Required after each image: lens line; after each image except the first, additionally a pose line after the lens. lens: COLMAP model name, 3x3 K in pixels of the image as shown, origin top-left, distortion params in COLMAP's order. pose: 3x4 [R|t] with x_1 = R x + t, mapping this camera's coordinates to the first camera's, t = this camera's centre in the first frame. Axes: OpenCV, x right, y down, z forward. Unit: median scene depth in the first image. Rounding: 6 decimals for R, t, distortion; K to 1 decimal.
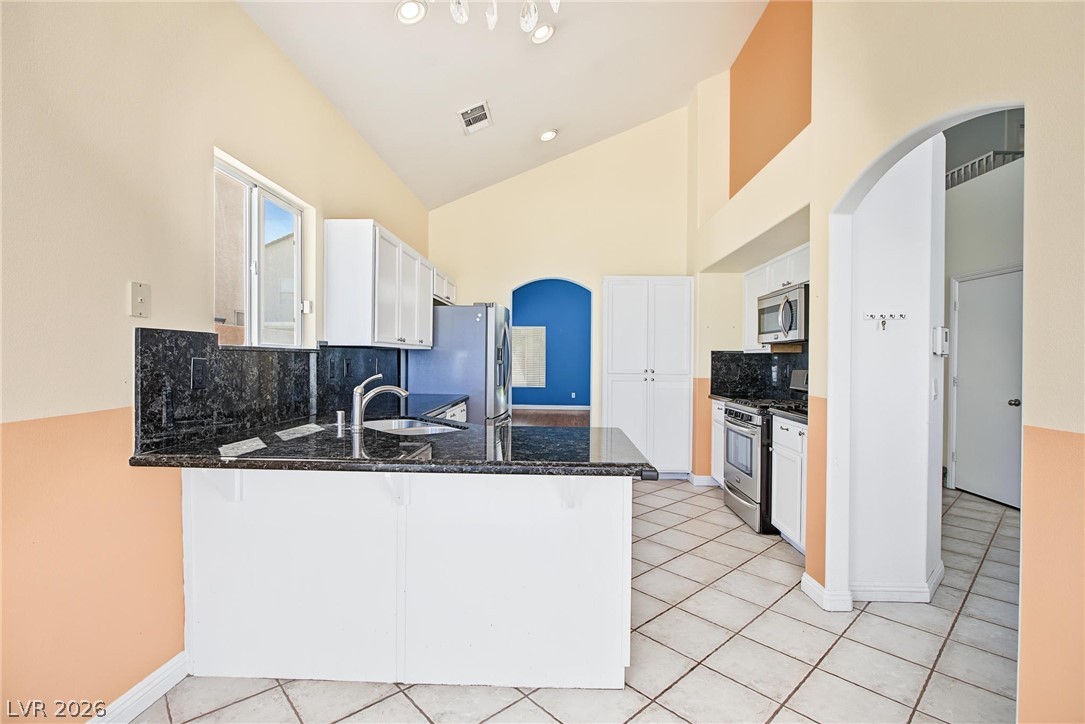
lens RADIAL K [[490.9, 0, 541.3], [0, 490.9, 360.6], [0, 0, 1]] dist [-0.014717, 0.004718]
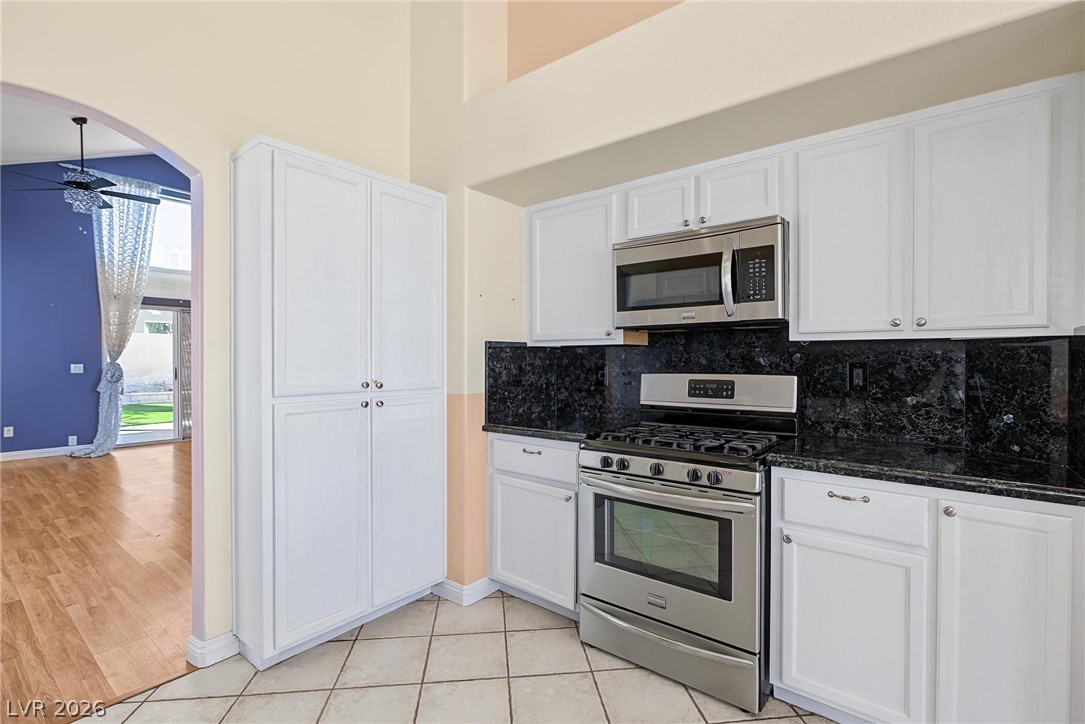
lens RADIAL K [[490.9, 0, 541.3], [0, 490.9, 360.6], [0, 0, 1]] dist [-0.014717, 0.004718]
pose [[0.585772, -0.011190, 0.810398, -0.049465], [0.009115, 0.999932, 0.007219, -0.002348], [-0.810424, 0.003158, 0.585835, 0.643045]]
